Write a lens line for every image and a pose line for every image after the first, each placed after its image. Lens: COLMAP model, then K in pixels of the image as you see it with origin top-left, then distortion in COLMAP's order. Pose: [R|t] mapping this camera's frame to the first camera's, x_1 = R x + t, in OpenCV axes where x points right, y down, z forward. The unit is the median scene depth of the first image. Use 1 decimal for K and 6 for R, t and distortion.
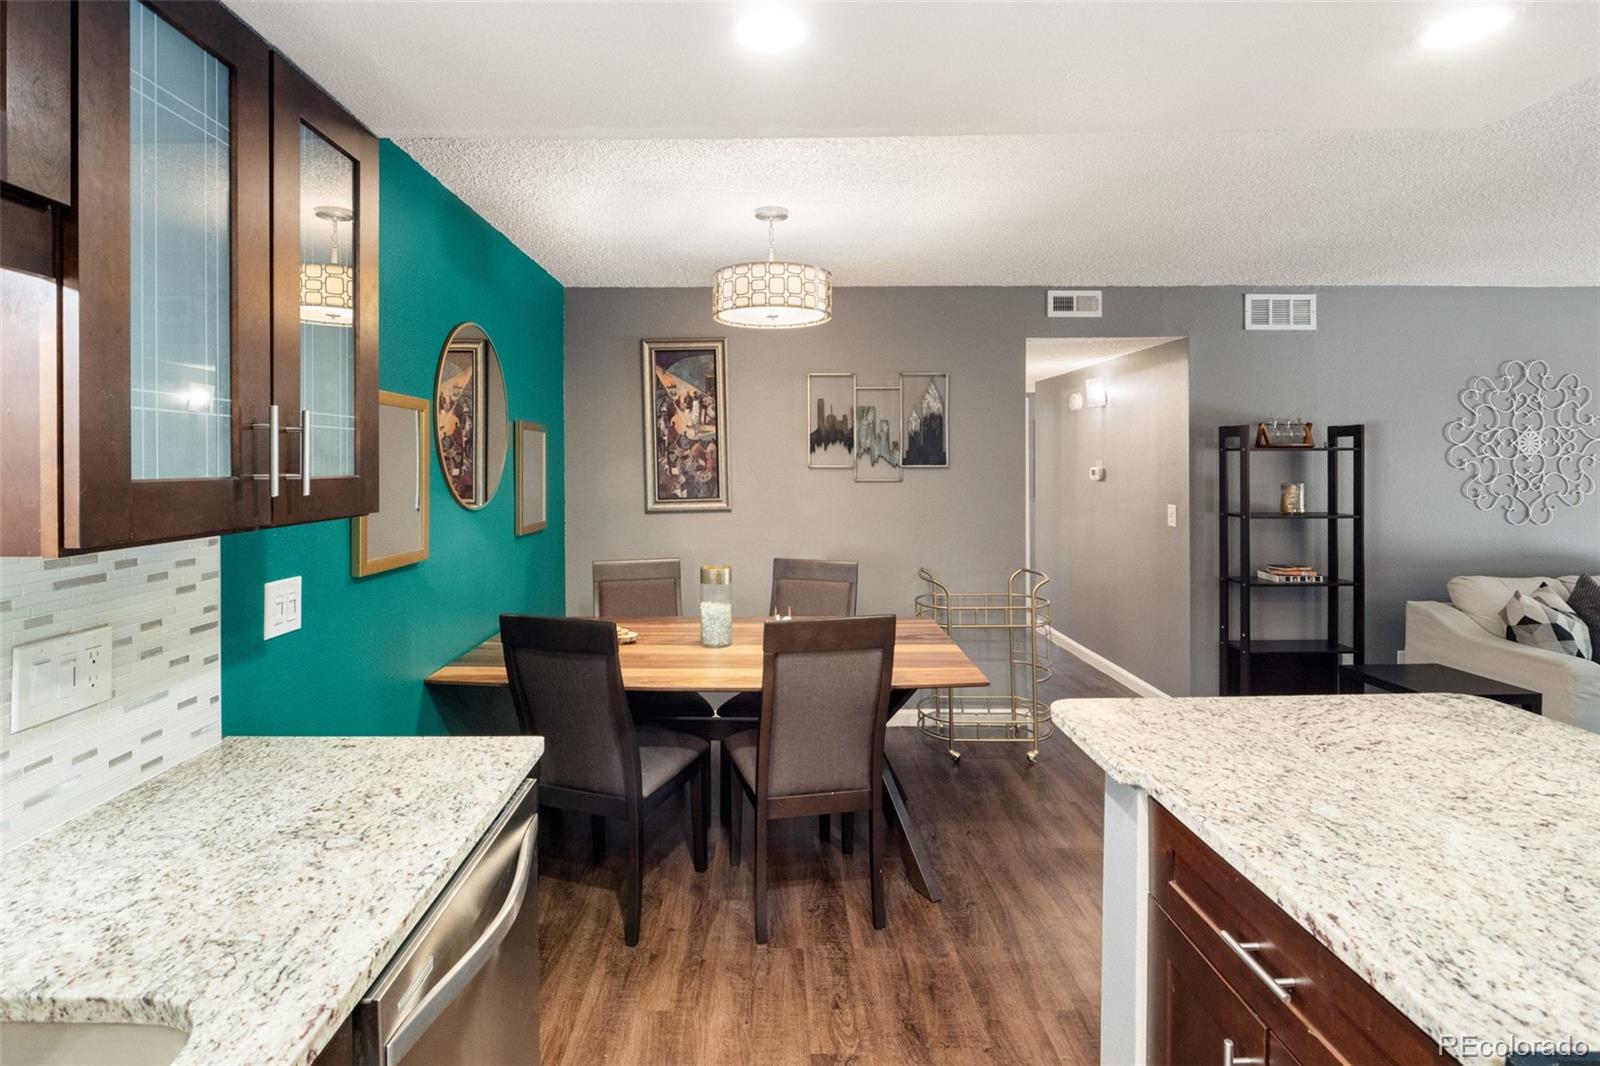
lens RADIAL K [[762.1, 0, 762.9], [0, 762.1, 462.3], [0, 0, 1]] dist [-0.001073, -0.009434]
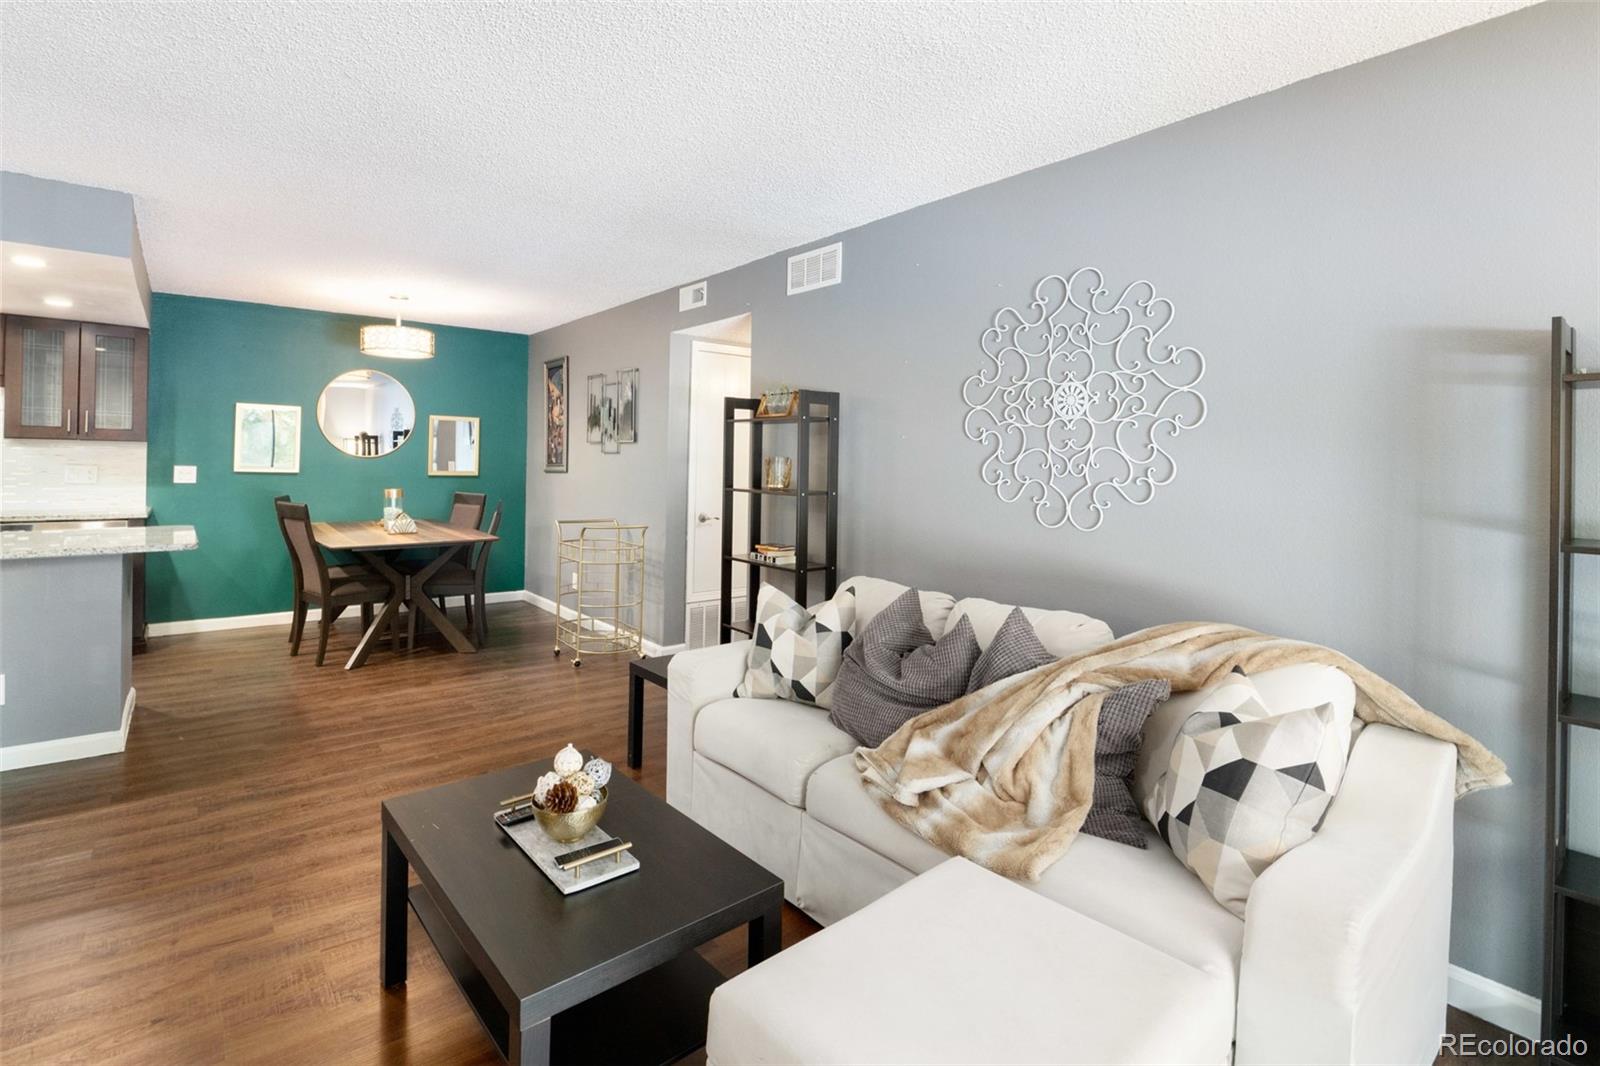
lens RADIAL K [[754.0, 0, 797.6], [0, 754.0, 460.2], [0, 0, 1]] dist [-0.017430, -0.000436]
pose [[0.628582, 0.013775, -0.777621, 1.434688], [-0.023336, 0.999727, -0.001154, 0.032572], [0.777393, 0.018872, 0.628732, 0.440270]]
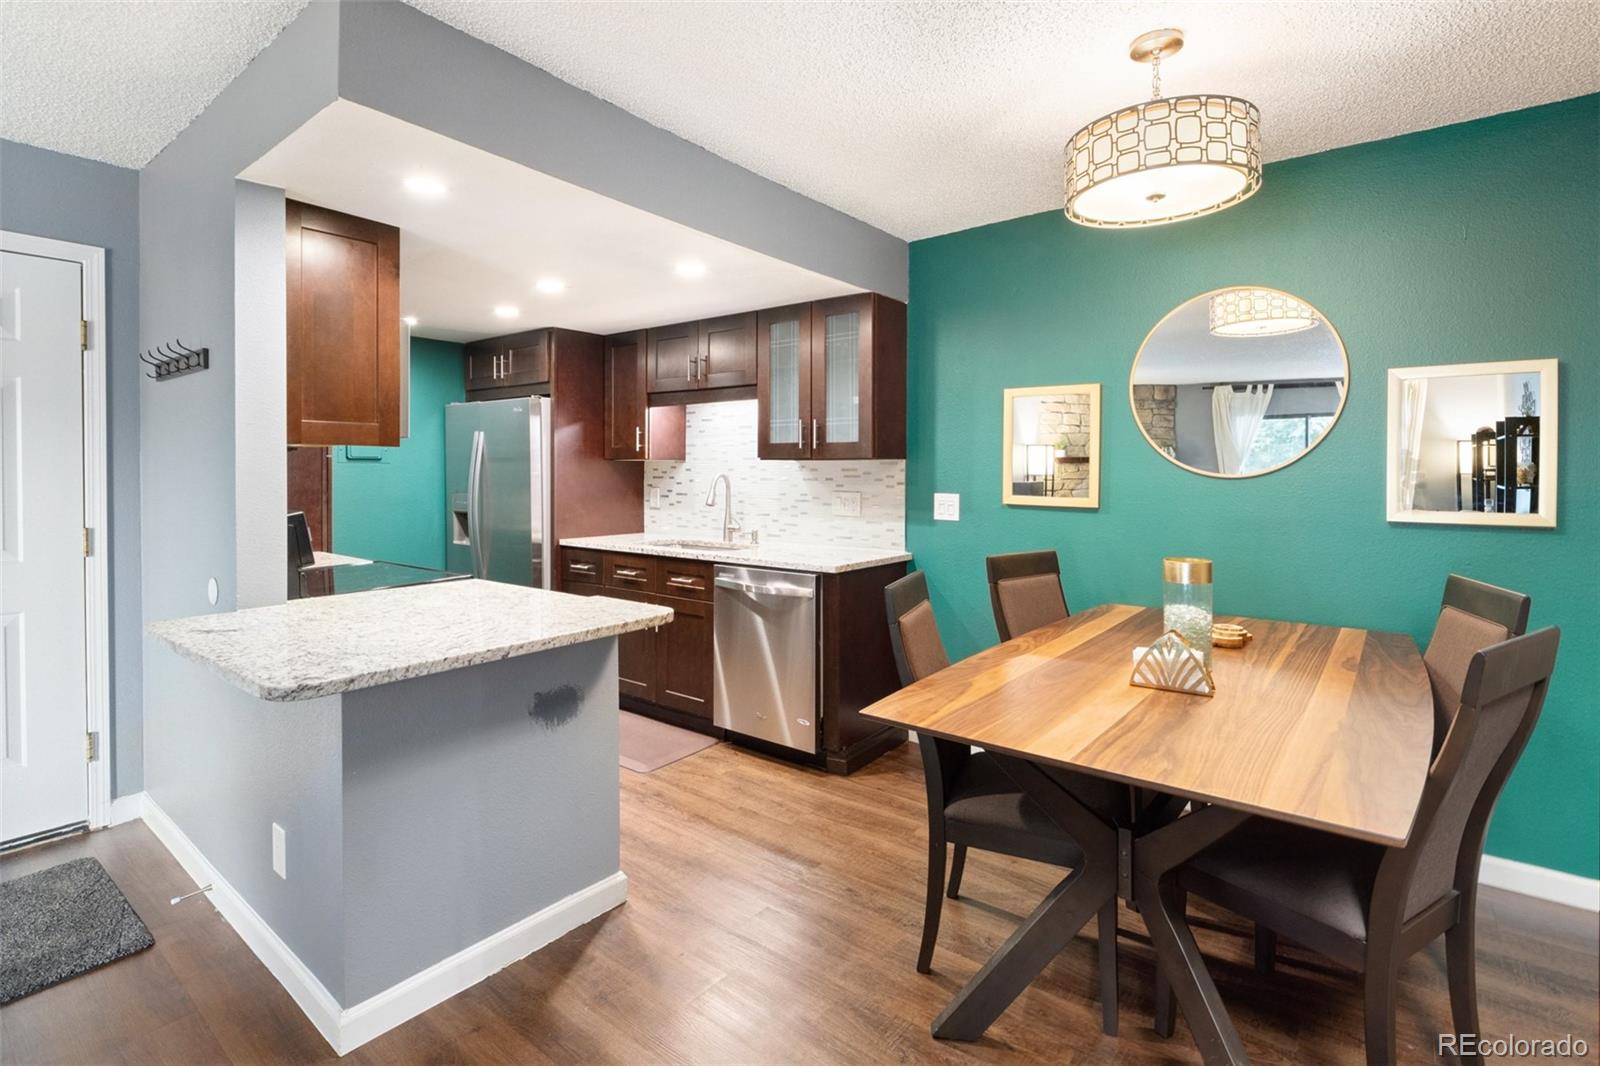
lens RADIAL K [[758.0, 0, 776.8], [0, 758.0, 478.4], [0, 0, 1]] dist [-0.001387, -0.000238]
pose [[-0.631171, 0.009838, -0.775581, 0.534516], [-0.000702, 0.999912, 0.013255, 0.036660], [0.775643, 0.008911, -0.631109, 0.827842]]
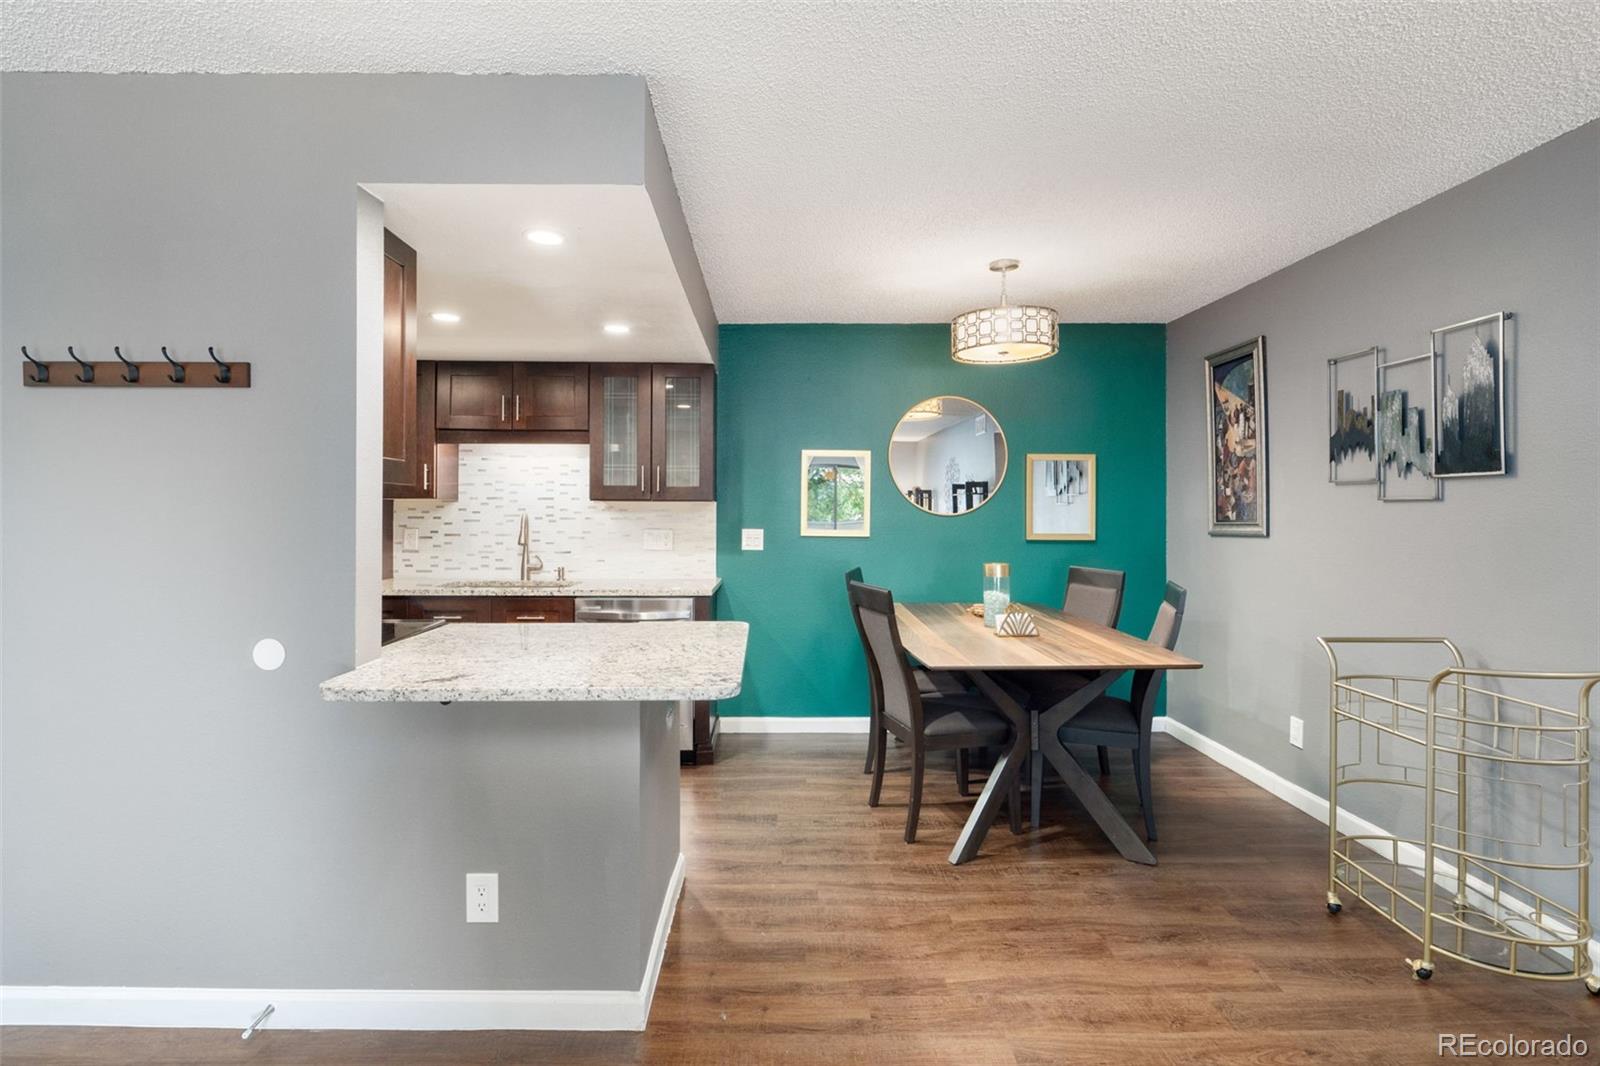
lens RADIAL K [[757.0, 0, 779.6], [0, 757.0, 509.4], [0, 0, 1]] dist [-0.001571, -0.000300]
pose [[0.001587, 0.002873, -0.999995, 0.837847], [-0.003716, 0.999989, 0.002867, 0.033764], [0.999992, 0.003712, 0.001597, 0.464580]]
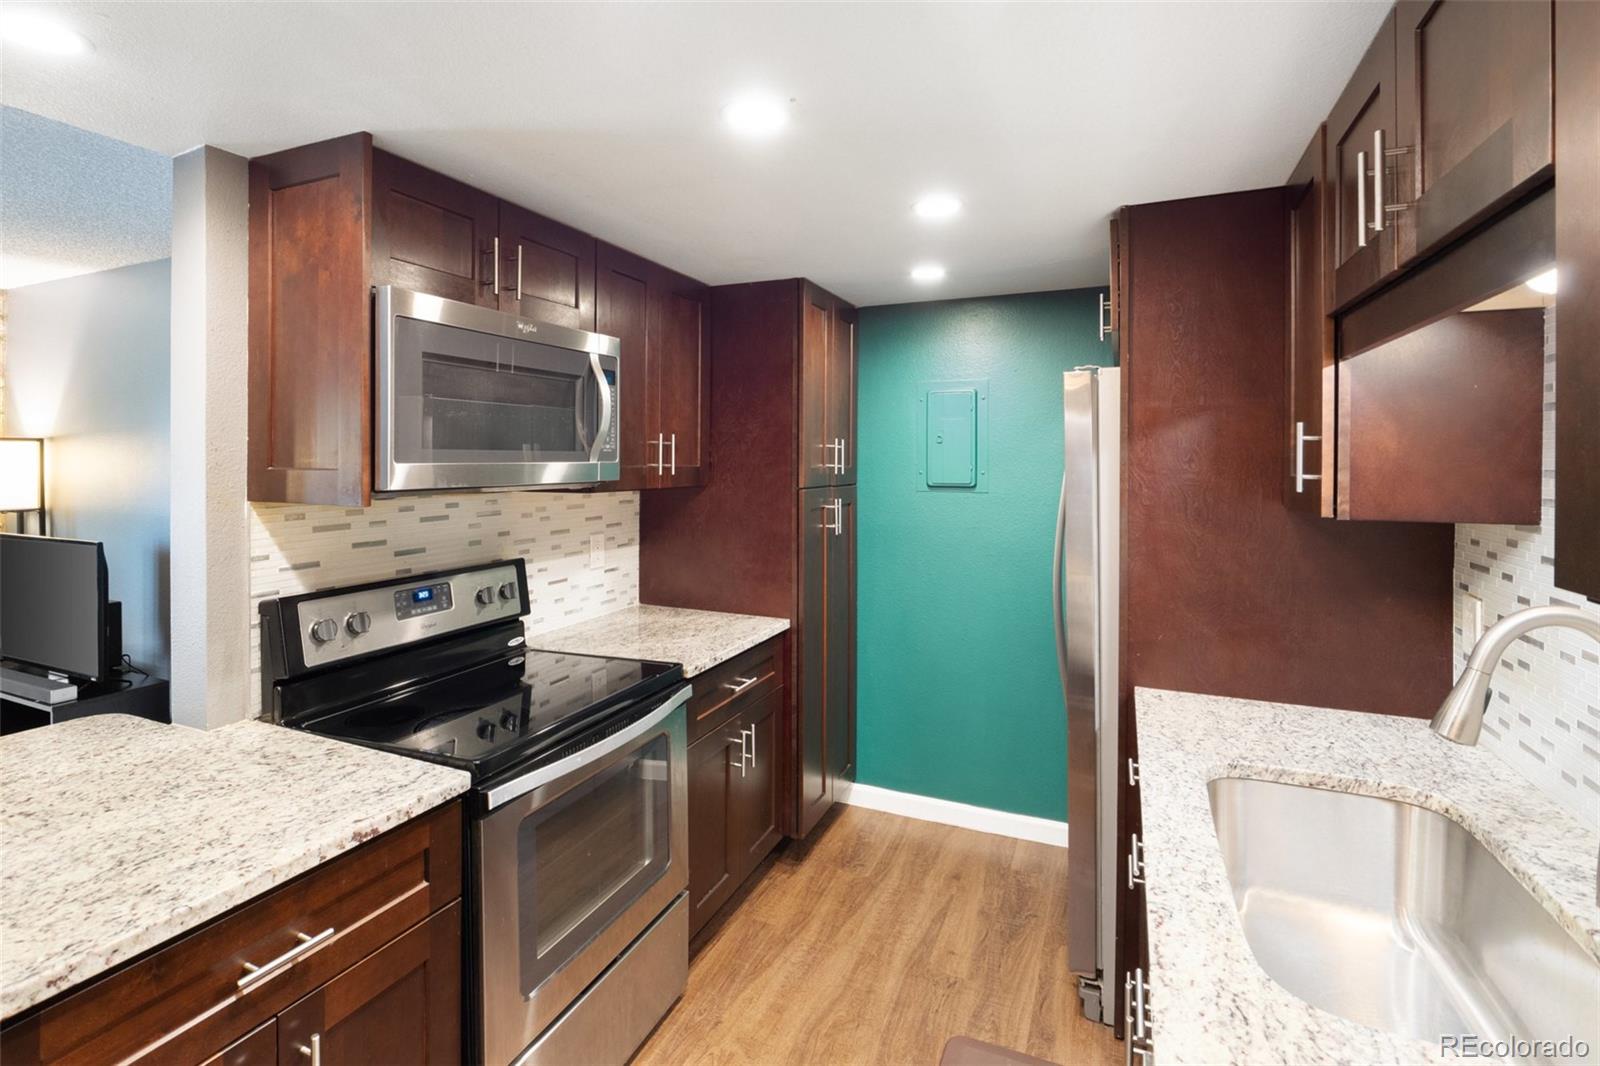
lens RADIAL K [[759.6, 0, 779.2], [0, 759.6, 460.8], [0, 0, 1]] dist [-0.008517, -0.001228]
pose [[-0.910800, 0.000412, 0.412849, -0.101824], [0.001640, 0.999995, 0.002620, -0.004956], [-0.412846, 0.003064, -0.910796, 0.429662]]
